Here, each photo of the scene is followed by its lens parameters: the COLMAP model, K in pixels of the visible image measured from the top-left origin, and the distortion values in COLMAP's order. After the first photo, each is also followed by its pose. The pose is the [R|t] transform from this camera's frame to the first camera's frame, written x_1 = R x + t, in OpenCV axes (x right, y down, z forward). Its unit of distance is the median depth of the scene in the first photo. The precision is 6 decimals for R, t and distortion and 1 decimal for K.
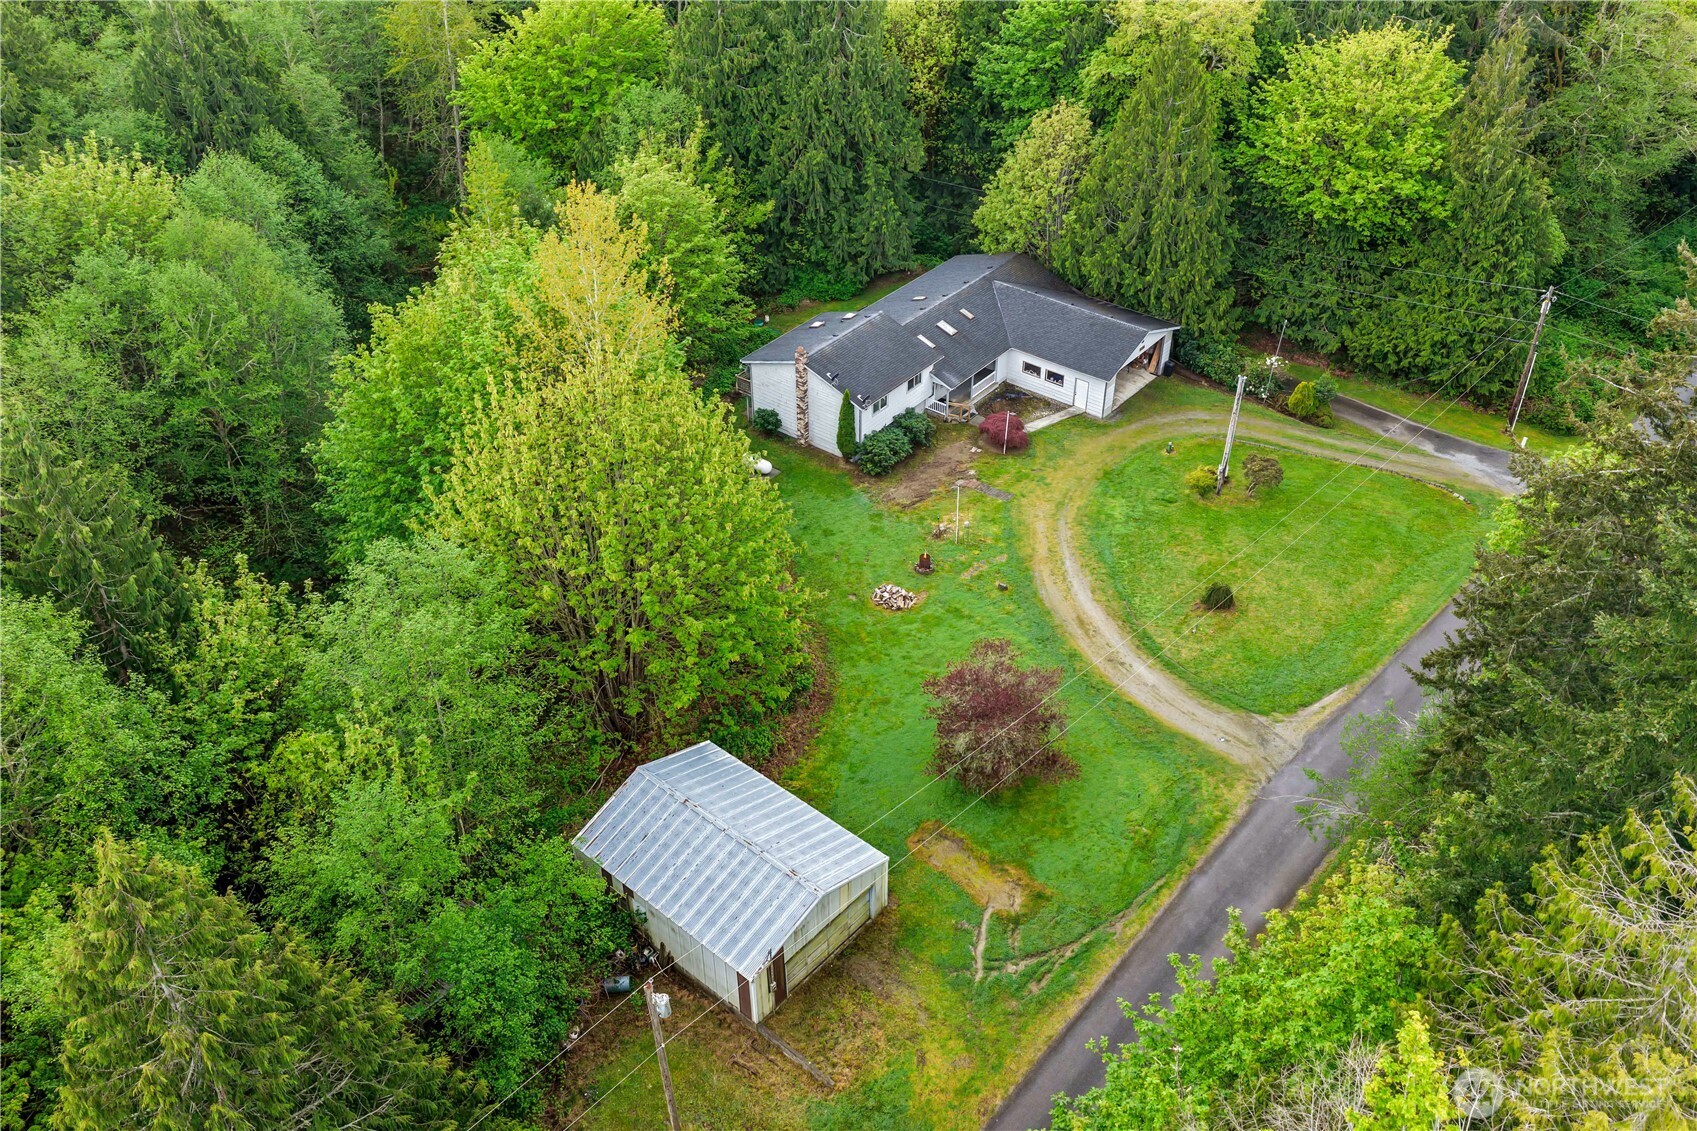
lens RADIAL K [[1370.0, 0, 853.0], [0, 1370.0, 556.0], [0, 0, 1]] dist [0.000840, -0.000240]
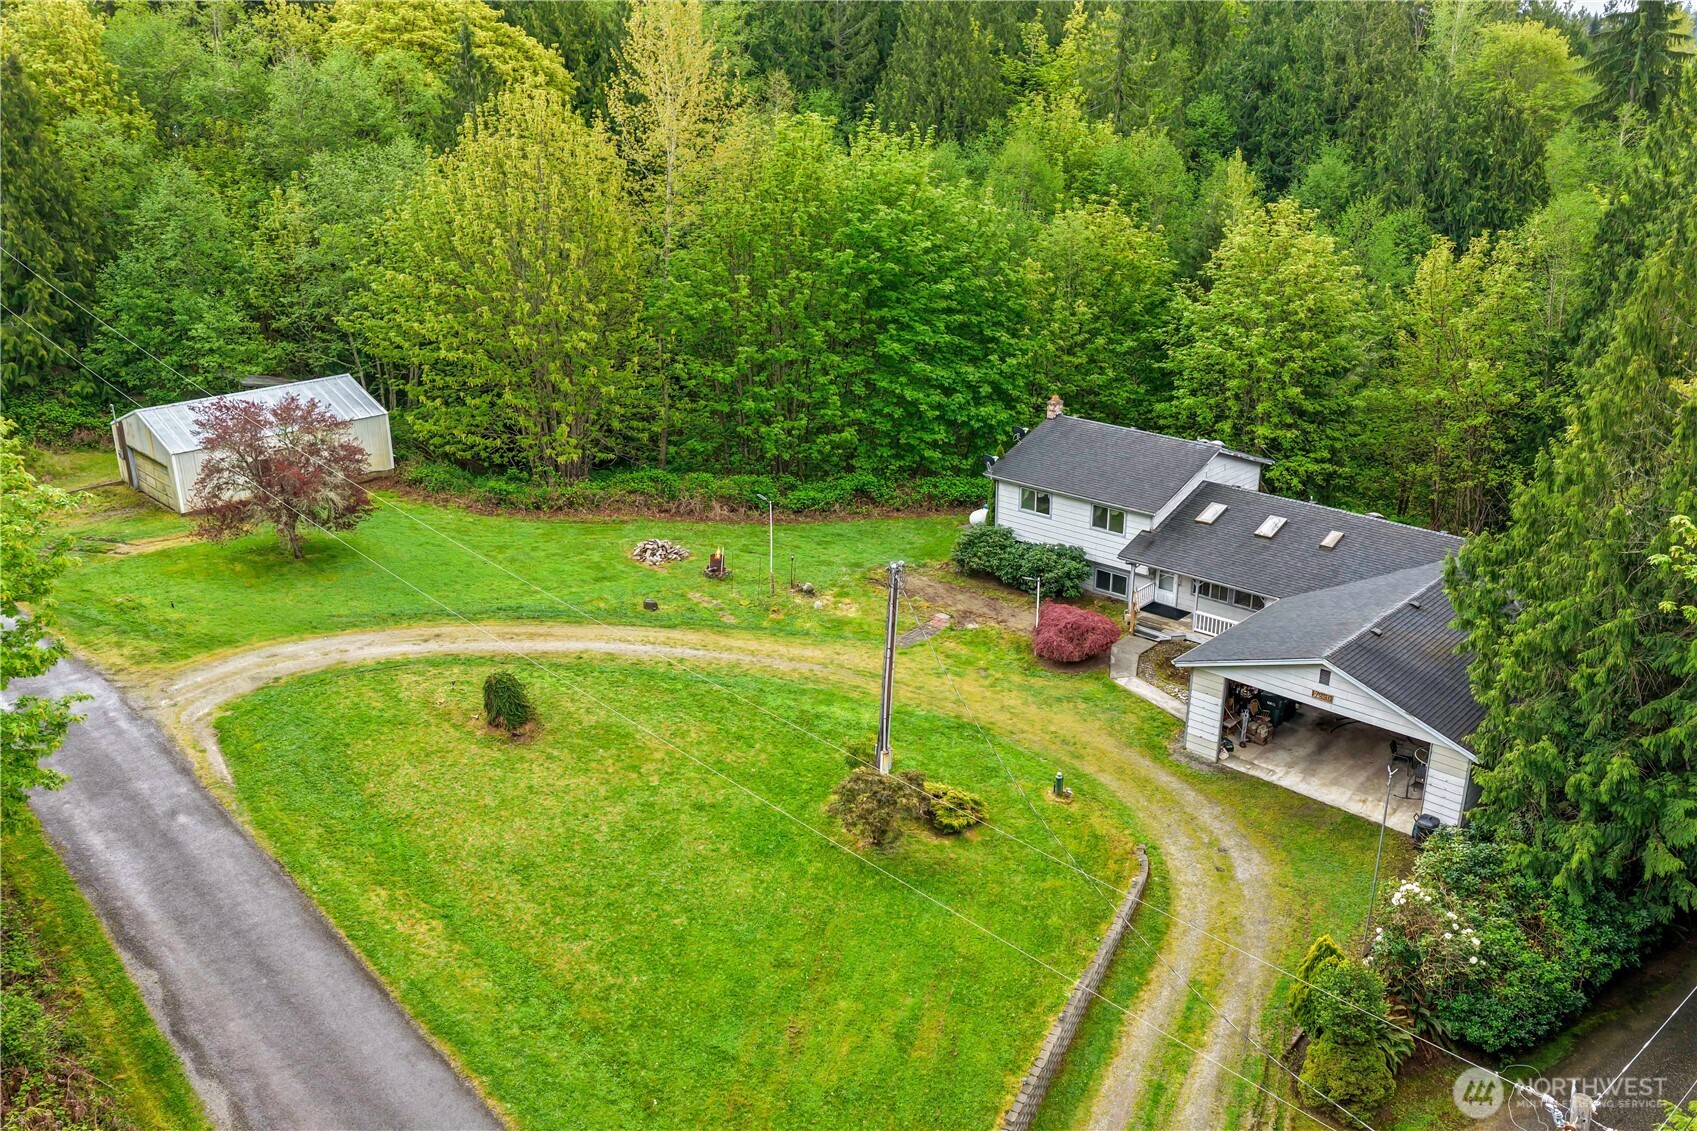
lens RADIAL K [[1370.0, 0, 853.0], [0, 1370.0, 556.0], [0, 0, 1]] dist [0.000840, -0.000240]
pose [[-0.052688, 0.373392, -0.926176, 0.659988], [-0.596640, 0.731955, 0.329033, -0.258206], [0.800778, 0.569930, 0.184215, 0.800776]]
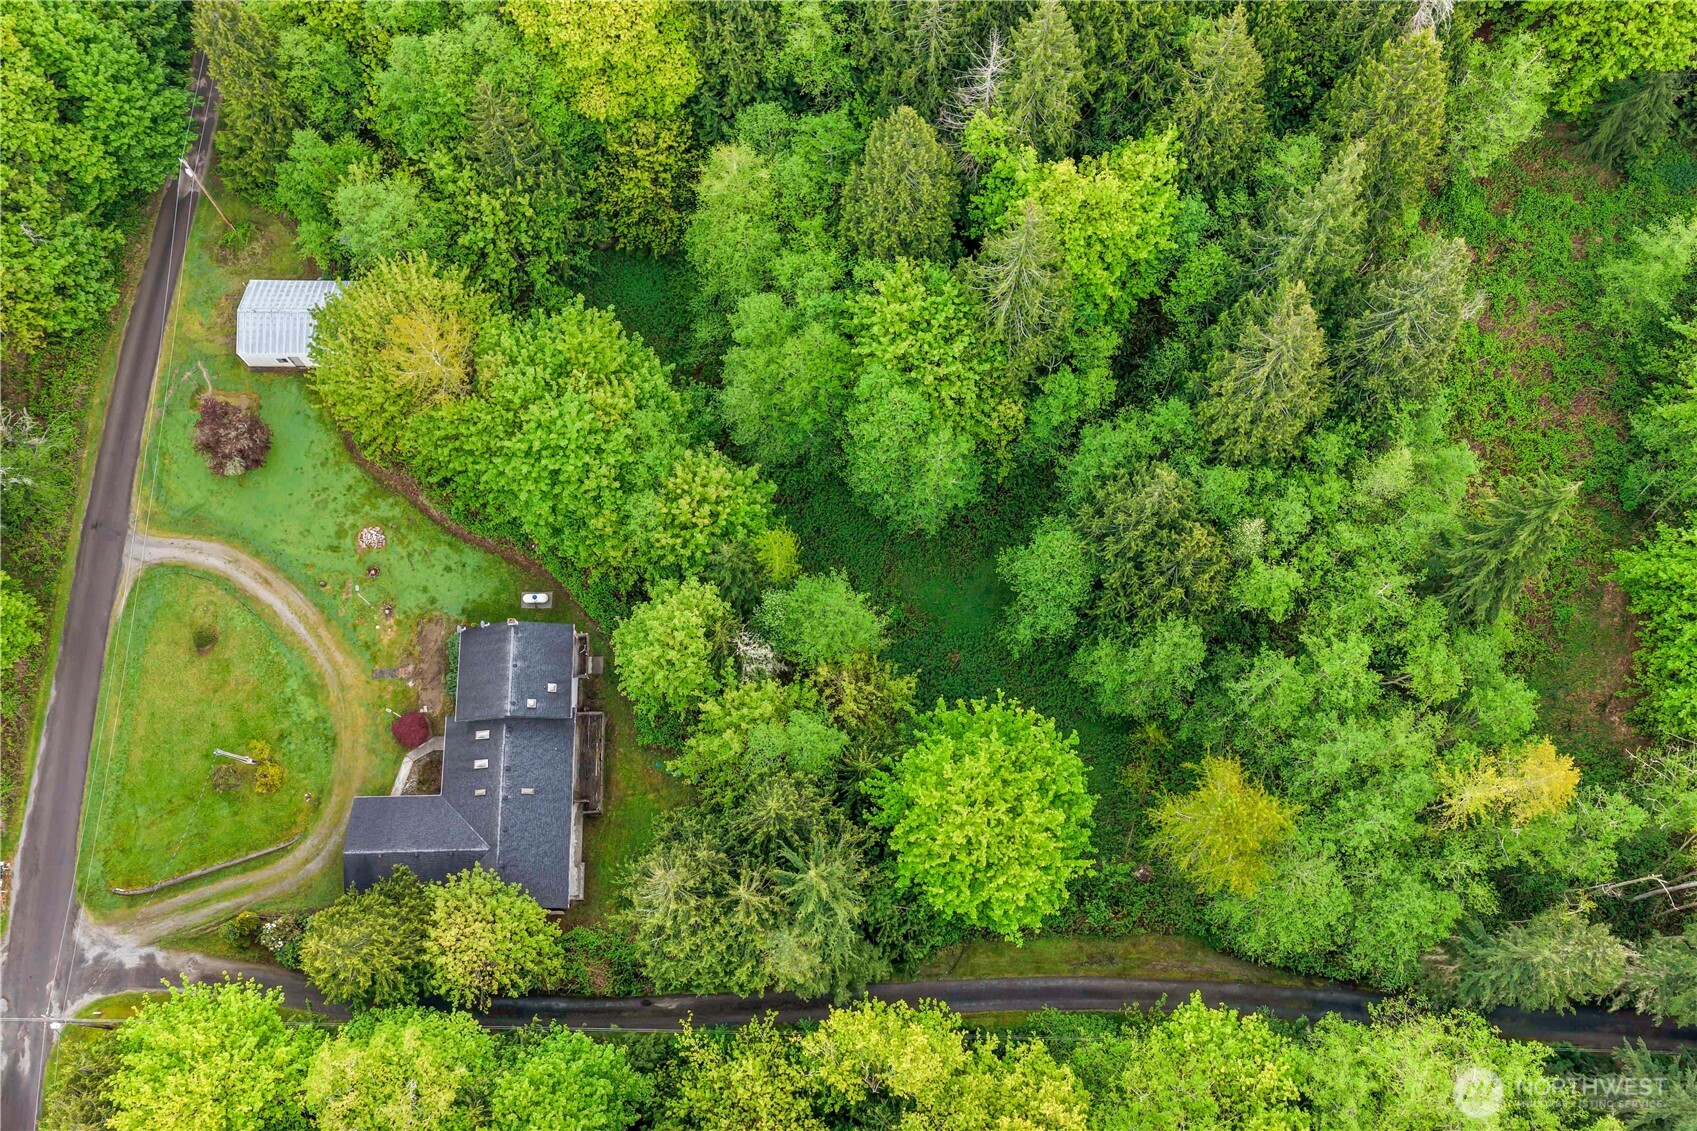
lens RADIAL K [[1370.0, 0, 853.0], [0, 1370.0, 556.0], [0, 0, 1]] dist [0.000840, -0.000240]
pose [[-0.747428, 0.640225, -0.177379, -0.089380], [-0.374615, -0.185664, 0.908401, -1.515147], [0.548648, 0.745414, 0.378608, 0.588852]]
